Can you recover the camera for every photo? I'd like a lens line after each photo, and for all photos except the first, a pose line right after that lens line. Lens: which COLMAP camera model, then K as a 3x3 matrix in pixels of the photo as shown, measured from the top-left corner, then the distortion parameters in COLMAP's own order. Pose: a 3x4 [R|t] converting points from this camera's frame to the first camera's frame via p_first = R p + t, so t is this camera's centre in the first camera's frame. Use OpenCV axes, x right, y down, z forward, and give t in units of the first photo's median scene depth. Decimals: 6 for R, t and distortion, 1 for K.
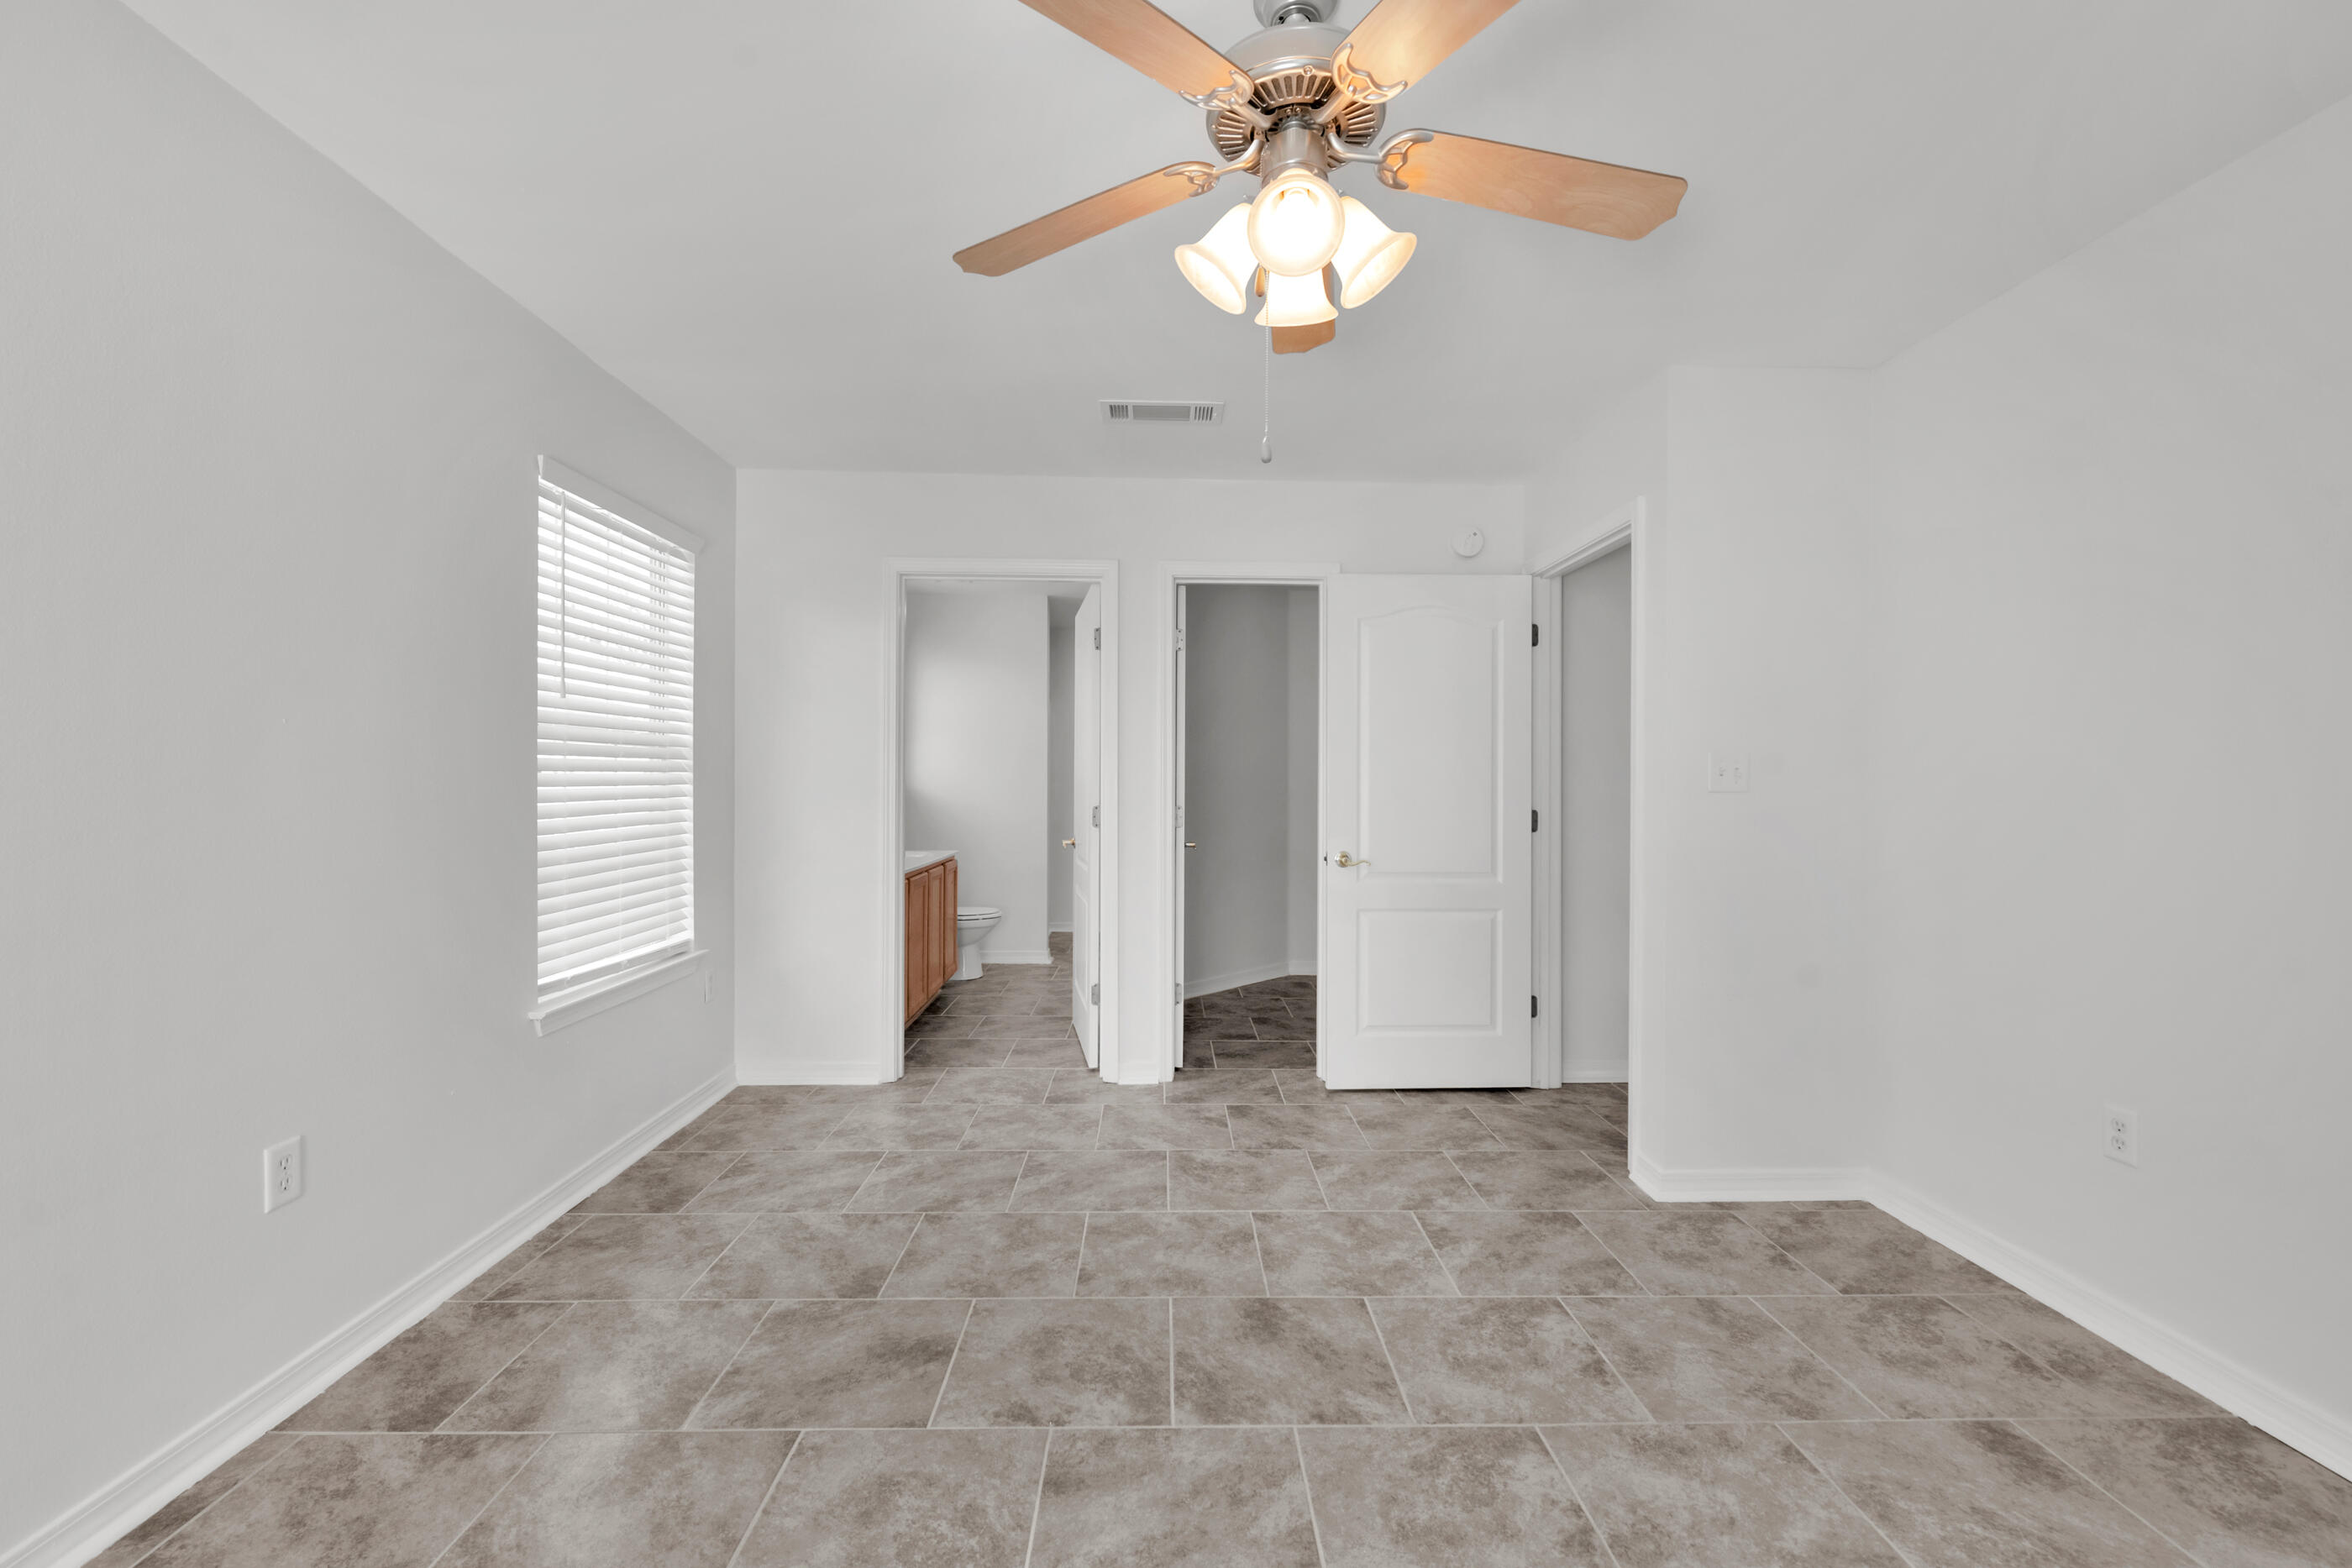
lens RADIAL K [[958.3, 0, 1187.6], [0, 958.3, 783.2], [0, 0, 1]] dist [0.005891, -0.003889]
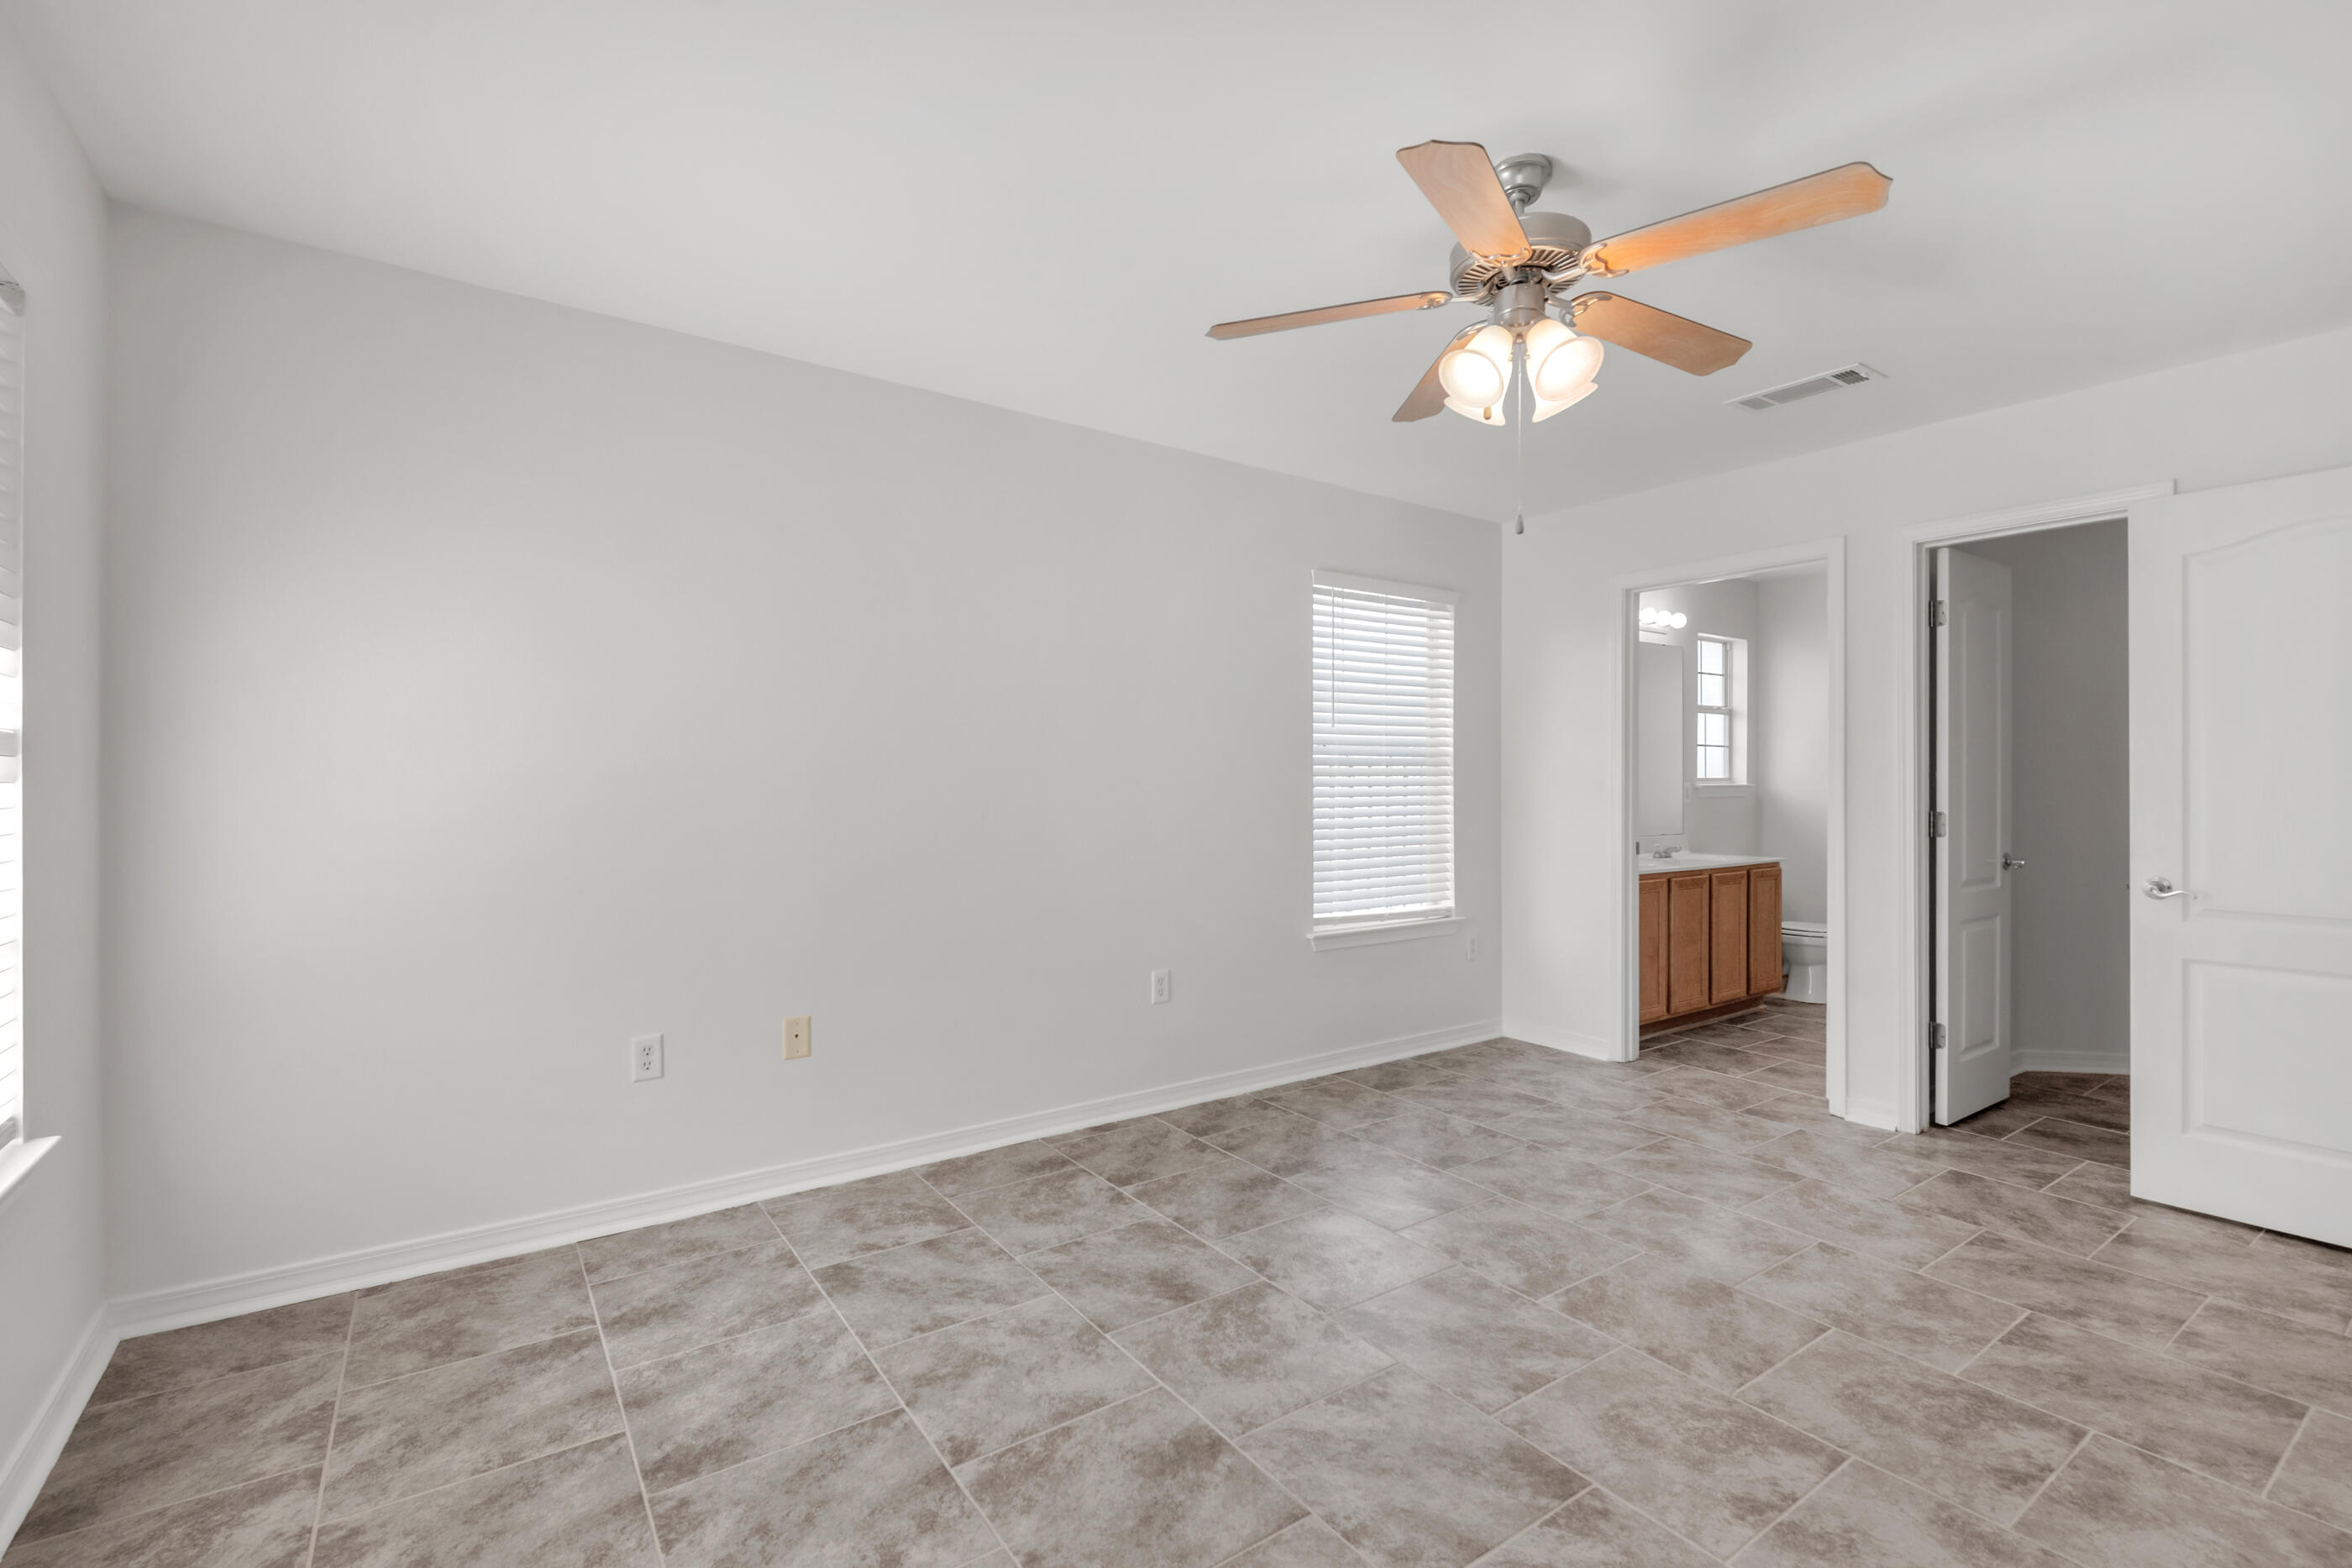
lens RADIAL K [[1048.3, 0, 1182.3], [0, 1048.3, 778.1], [0, 0, 1]] dist [0.000552, -0.000411]
pose [[0.552033, -0.006344, -0.833798, 0.513774], [-0.001048, 0.999965, -0.008303, 0.003584], [0.833822, 0.005457, 0.552007, -0.078157]]
